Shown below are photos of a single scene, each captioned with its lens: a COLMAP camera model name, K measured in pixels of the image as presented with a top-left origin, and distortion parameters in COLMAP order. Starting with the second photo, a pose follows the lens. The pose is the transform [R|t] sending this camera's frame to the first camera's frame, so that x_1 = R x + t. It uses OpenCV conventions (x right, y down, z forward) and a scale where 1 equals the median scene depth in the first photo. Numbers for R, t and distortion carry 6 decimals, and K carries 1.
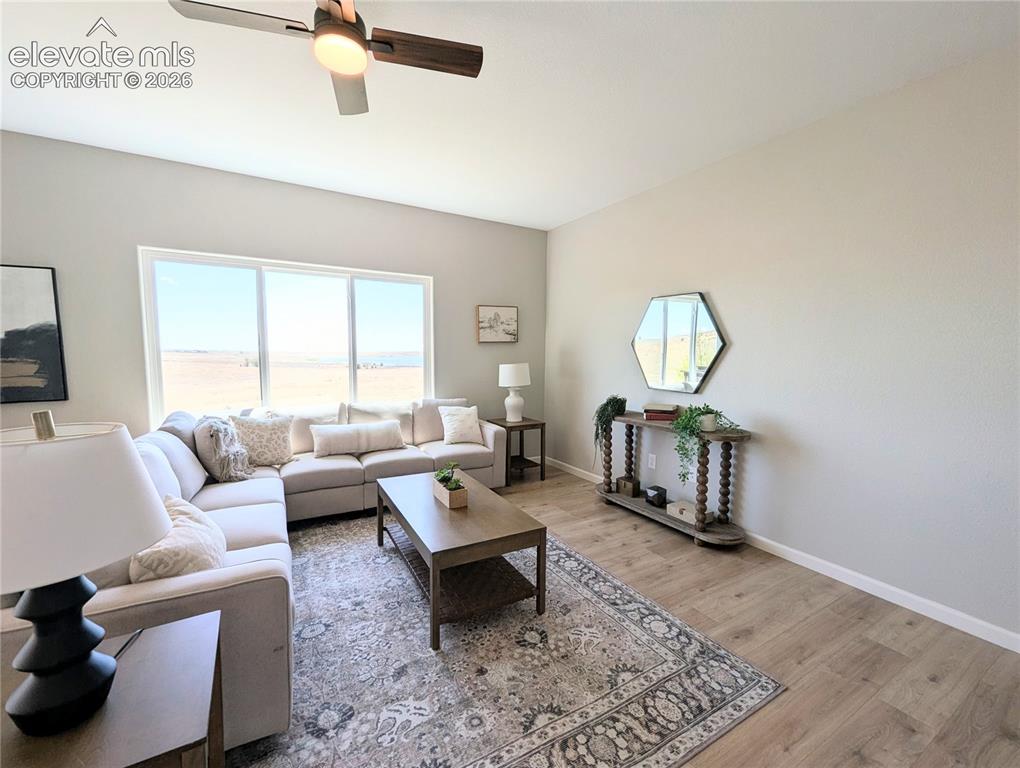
lens RADIAL K [[423.8, 0, 513.5], [0, 423.8, 387.7], [0, 0, 1]] dist [0.003176, -0.001098]
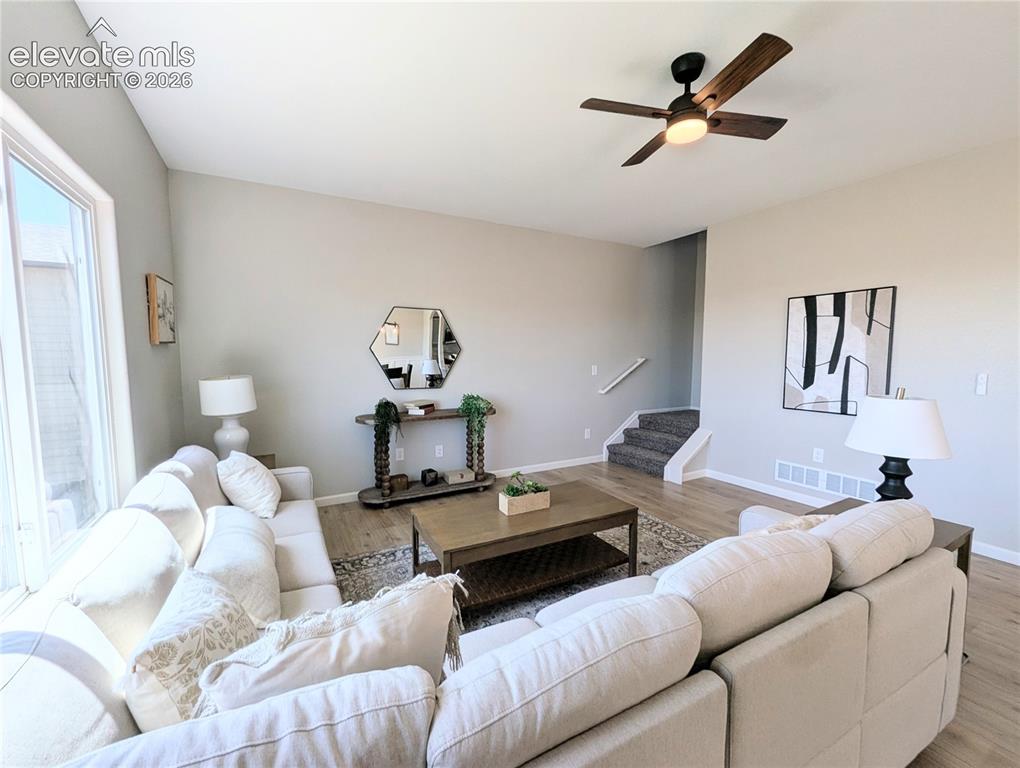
lens RADIAL K [[423.8, 0, 510.1], [0, 423.8, 391.0], [0, 0, 1]] dist [0.003176, -0.001098]
pose [[0.025805, -0.100371, 0.994615, -0.967279], [0.086507, 0.991439, 0.097806, -0.095598], [-0.995917, 0.083517, 0.034267, 0.851185]]
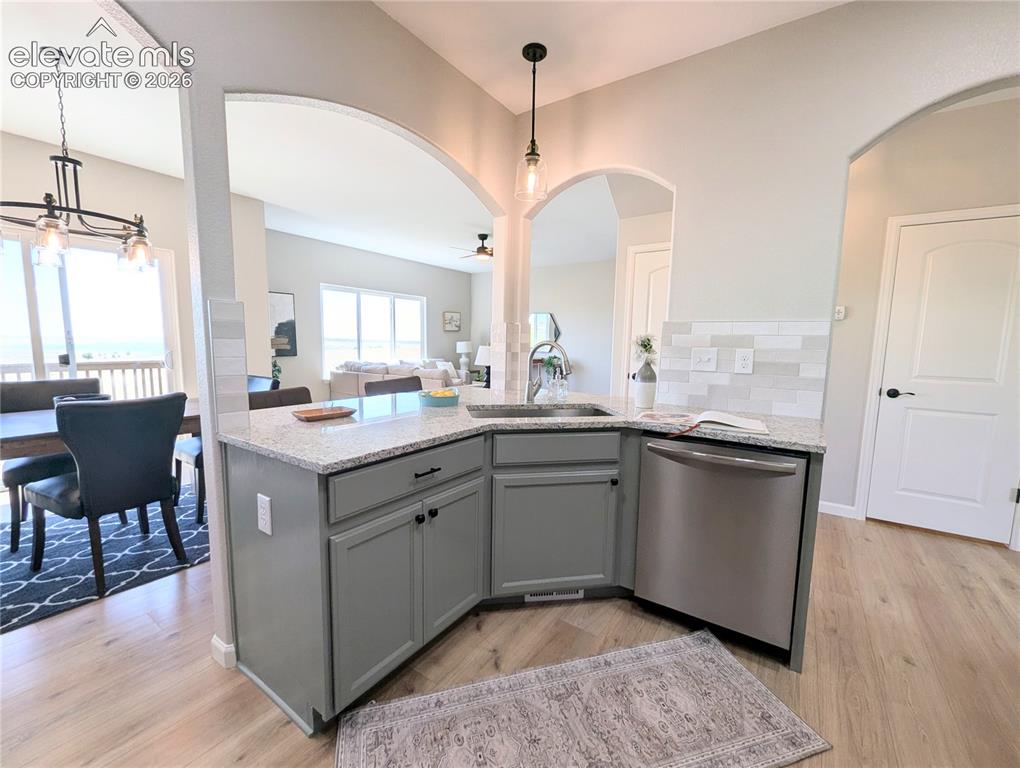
lens RADIAL K [[423.8, 0, 510.8], [0, 423.8, 388.5], [0, 0, 1]] dist [0.003176, -0.001098]
pose [[0.906473, -0.042022, 0.420167, -1.009785], [0.028448, 0.998853, 0.038523, 0.147209], [-0.421304, -0.022967, 0.906629, -1.437932]]
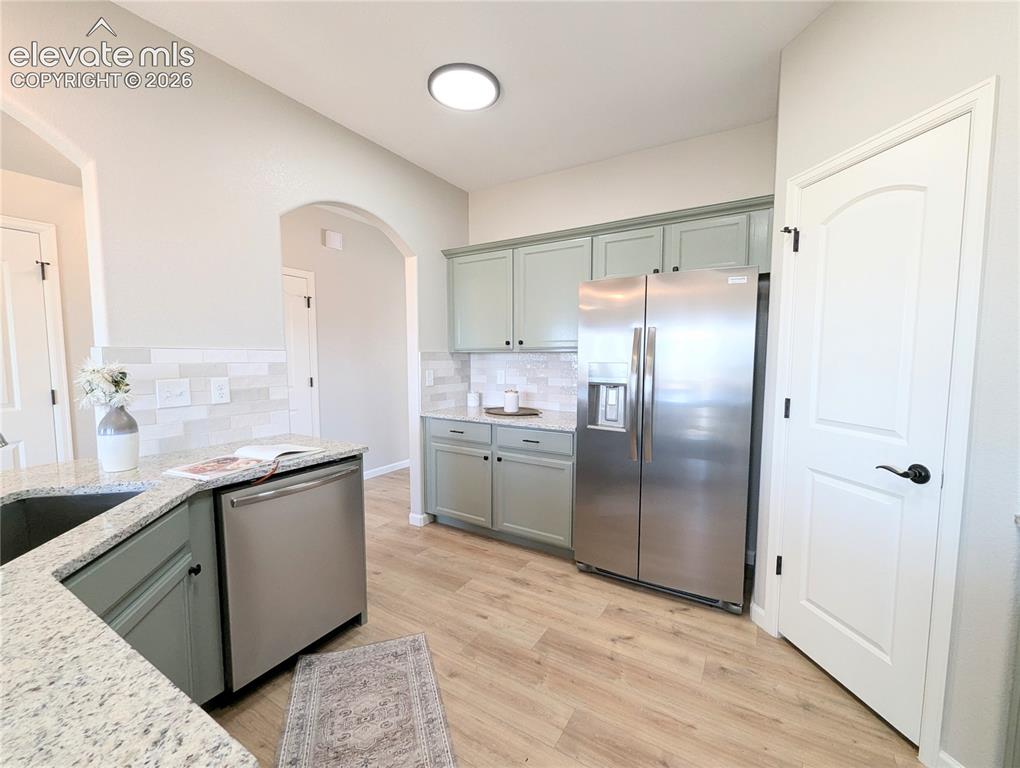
lens RADIAL K [[423.8, 0, 511.2], [0, 423.8, 390.9], [0, 0, 1]] dist [0.003176, -0.001098]
pose [[-0.472449, -0.080437, 0.877680, -1.172504], [0.074145, 0.988669, 0.130521, 0.083310], [-0.878234, 0.126740, -0.461132, -1.029028]]
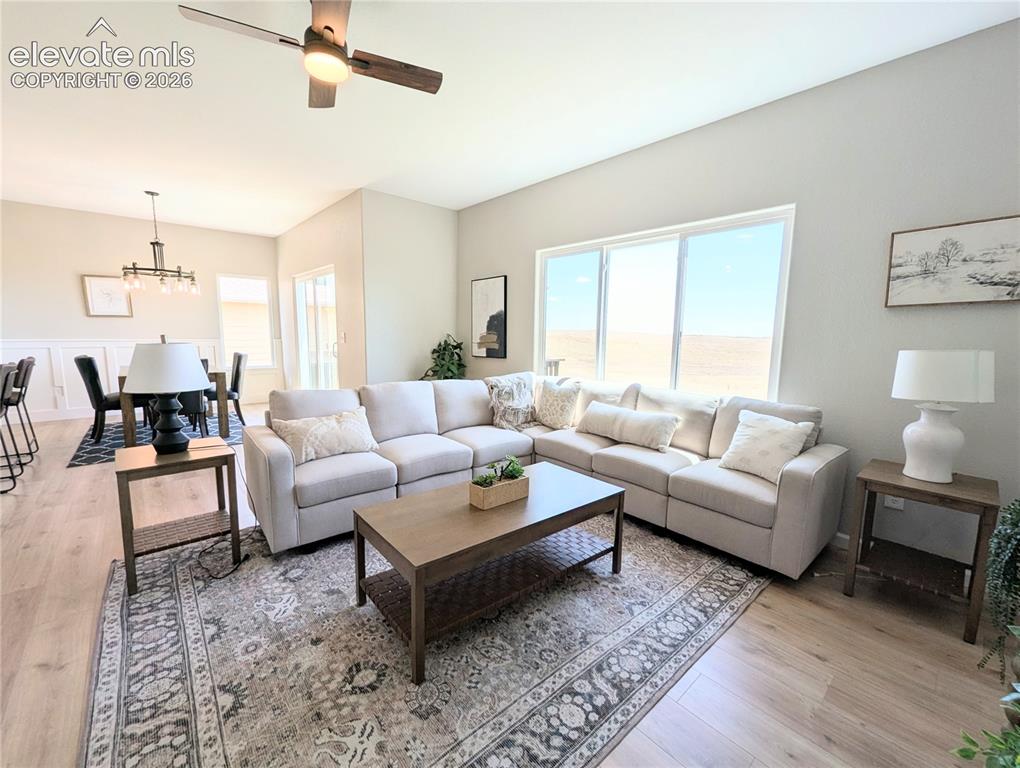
lens RADIAL K [[423.8, 0, 512.1], [0, 423.8, 388.4], [0, 0, 1]] dist [0.003176, -0.001098]
pose [[0.191998, 0.123370, -0.973610, 0.542110], [-0.098300, 0.989496, 0.105998, -0.031140], [0.976460, 0.075354, 0.202108, 0.733771]]
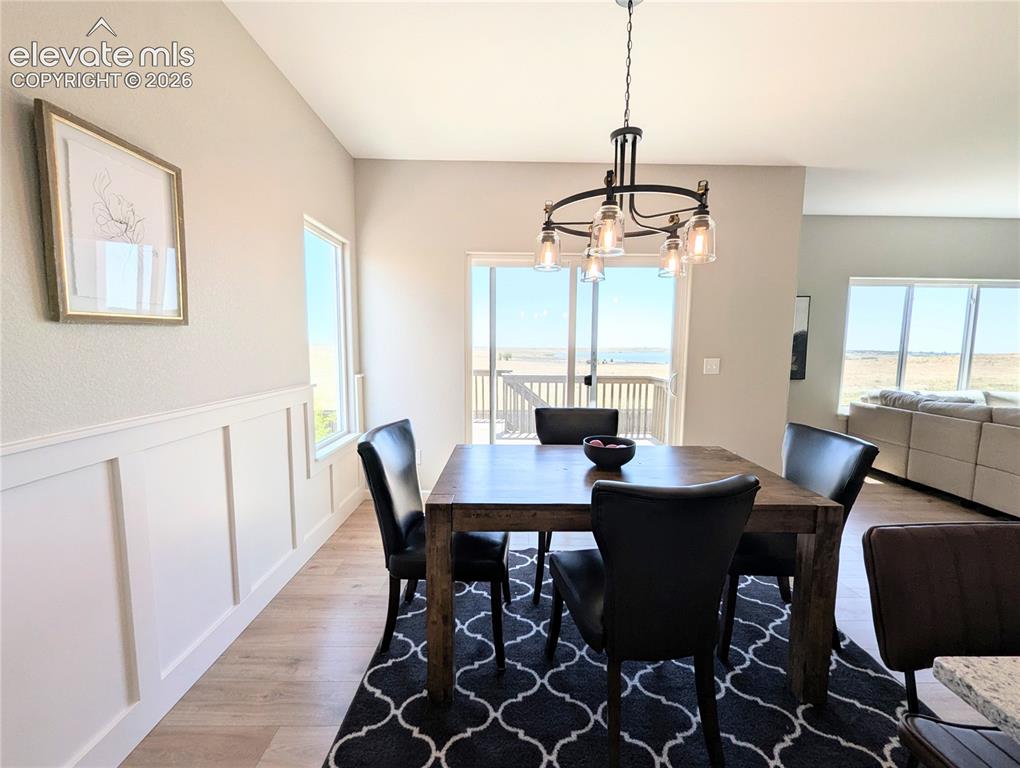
lens RADIAL K [[423.8, 0, 512.9], [0, 423.8, 386.2], [0, 0, 1]] dist [0.003176, -0.001098]
pose [[0.865647, 0.047116, -0.498432, -1.240322], [-0.044194, 0.998867, 0.017666, 0.078149], [0.498700, 0.006735, 0.866749, -0.942573]]
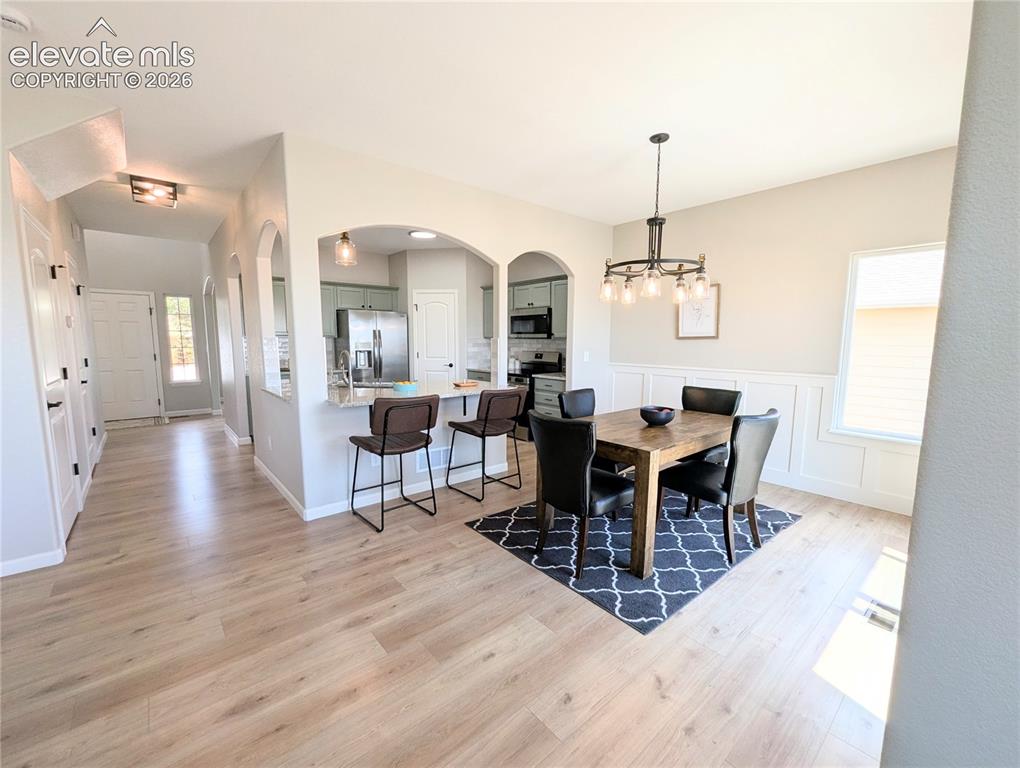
lens RADIAL K [[423.8, 0, 510.3], [0, 423.8, 390.3], [0, 0, 1]] dist [0.003176, -0.001098]
pose [[-0.985123, 0.004739, -0.171787, -0.892395], [-0.031275, 0.977984, 0.206325, -0.079224], [0.168983, 0.208628, -0.963286, 0.674246]]
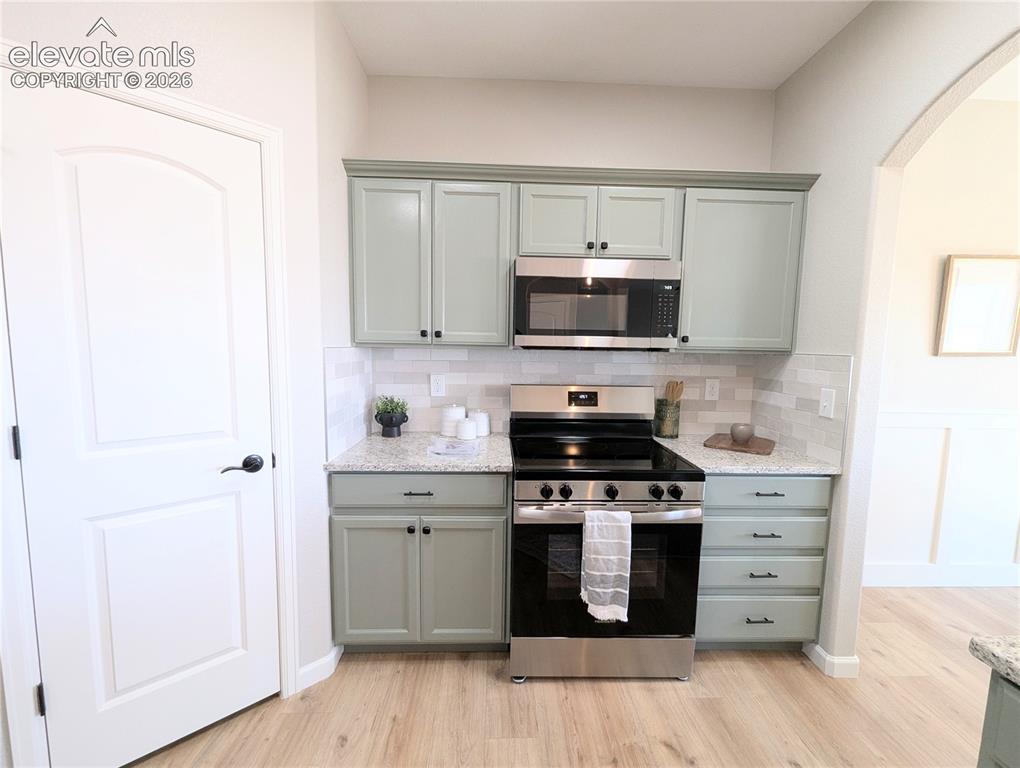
lens RADIAL K [[423.8, 0, 514.7], [0, 423.8, 388.3], [0, 0, 1]] dist [0.003176, -0.001098]
pose [[-0.477904, 0.065346, -0.875978, -0.671277], [-0.101018, 0.986524, 0.128704, 0.083291], [0.872584, 0.149998, -0.464863, -1.138735]]
